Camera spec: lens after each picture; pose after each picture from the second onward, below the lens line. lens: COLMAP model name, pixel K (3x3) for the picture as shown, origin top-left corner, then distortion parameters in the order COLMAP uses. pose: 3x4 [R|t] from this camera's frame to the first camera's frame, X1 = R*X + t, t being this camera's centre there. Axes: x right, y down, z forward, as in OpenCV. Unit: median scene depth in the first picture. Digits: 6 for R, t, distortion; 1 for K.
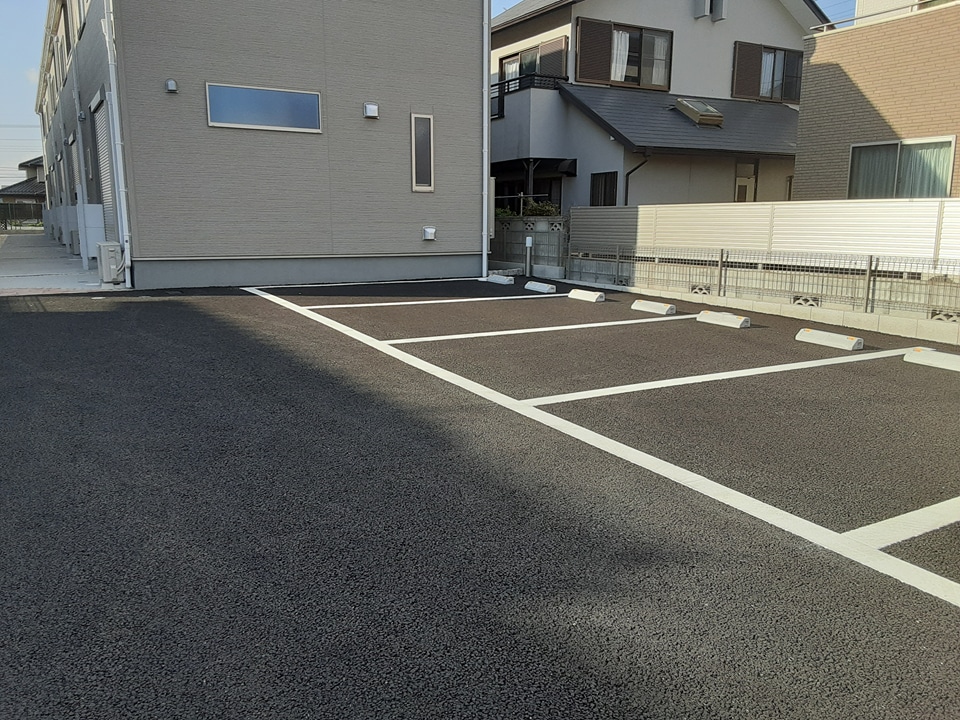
lens RADIAL K [[770.0, 0, 476.9], [0, 770.0, 364.0], [0, 0, 1]] dist [0.033456, -0.022865]
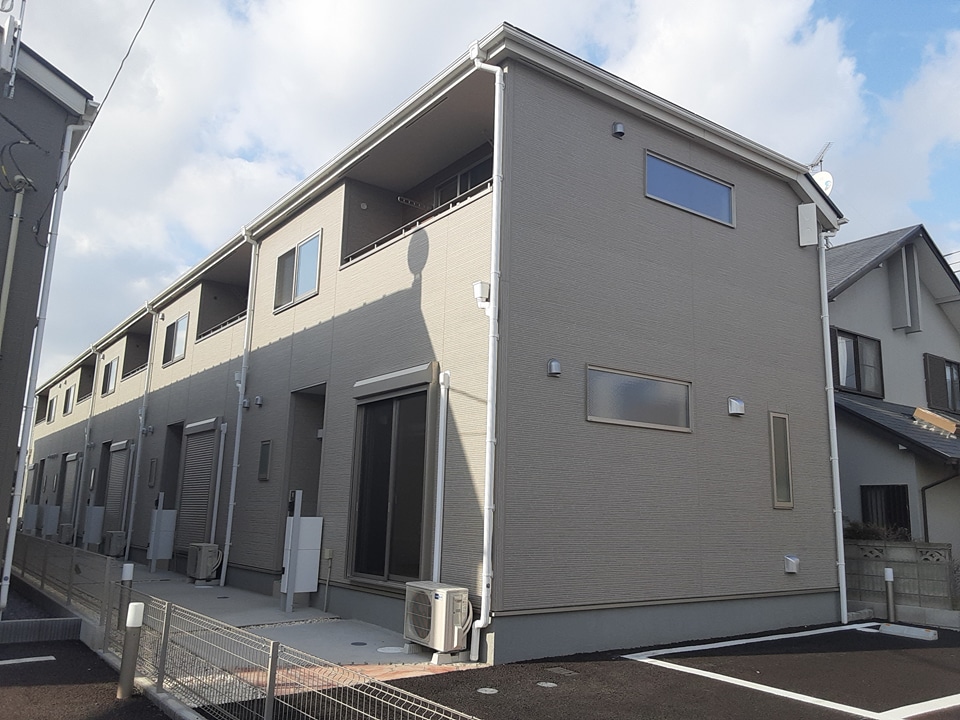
lens RADIAL K [[770.0, 0, 484.6], [0, 770.0, 358.1], [0, 0, 1]] dist [0.033456, -0.022865]
pose [[0.984418, 0.044781, 0.170047, -0.472926], [0.022925, 0.926095, -0.376593, -0.075210], [-0.174344, 0.374623, 0.910638, 0.278141]]
